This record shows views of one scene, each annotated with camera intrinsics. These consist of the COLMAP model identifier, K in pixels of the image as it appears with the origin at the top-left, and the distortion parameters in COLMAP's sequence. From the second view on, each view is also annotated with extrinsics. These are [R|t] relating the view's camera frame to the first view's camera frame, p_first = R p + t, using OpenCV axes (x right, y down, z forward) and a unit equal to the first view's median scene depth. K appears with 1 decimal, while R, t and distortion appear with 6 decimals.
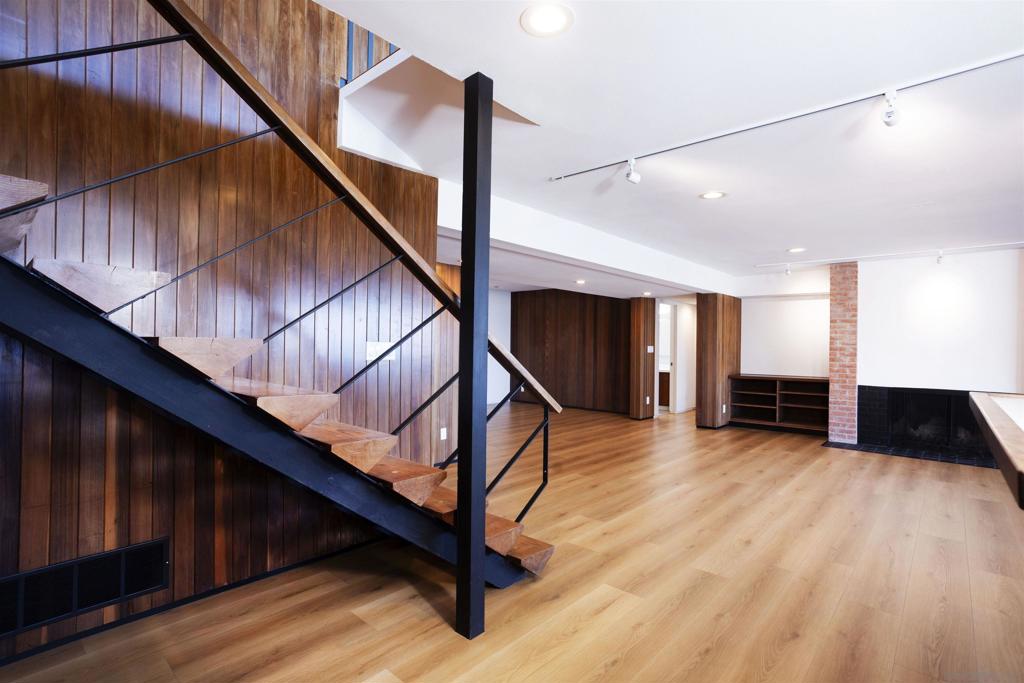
lens RADIAL K [[488.6, 0, 507.6], [0, 488.6, 340.9], [0, 0, 1]] dist [-0.048563, 0.029450]
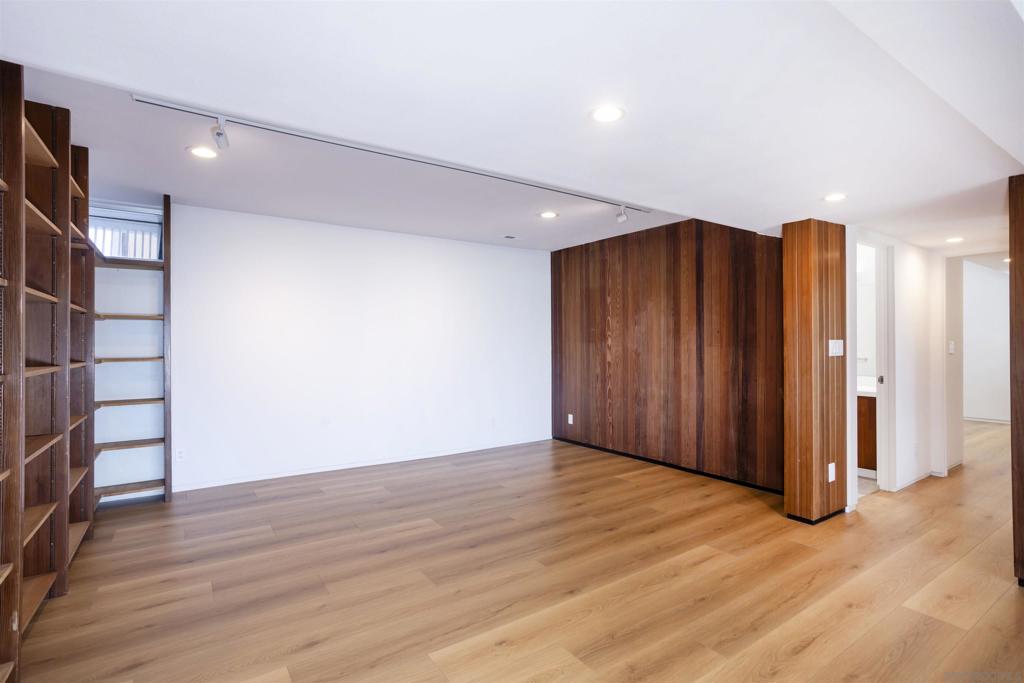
lens RADIAL K [[488.6, 0, 507.6], [0, 488.6, 340.9], [0, 0, 1]] dist [-0.048563, 0.029450]
pose [[0.971994, -0.016444, -0.234430, 0.129802], [0.017126, 0.999853, 0.000874, 0.007088], [0.234381, -0.004865, 0.972133, 0.589763]]
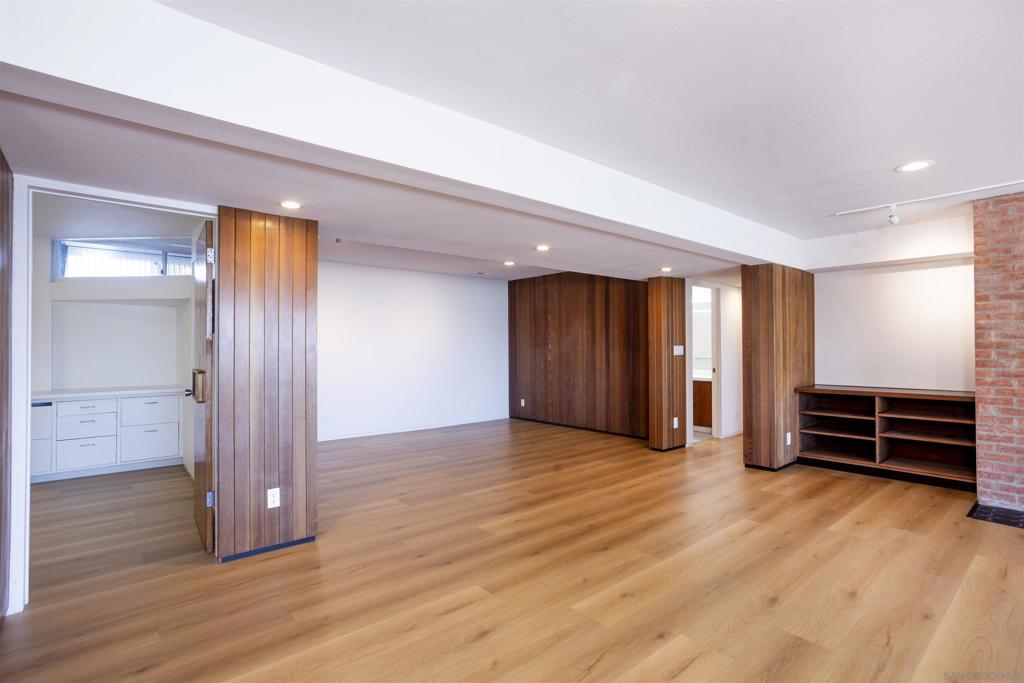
lens RADIAL K [[488.6, 0, 507.6], [0, 488.6, 340.9], [0, 0, 1]] dist [-0.048563, 0.029450]
pose [[0.991327, -0.017890, -0.130193, 0.152947], [0.017209, 0.999832, -0.006351, 0.004134], [0.130285, 0.004056, 0.991468, 0.293753]]
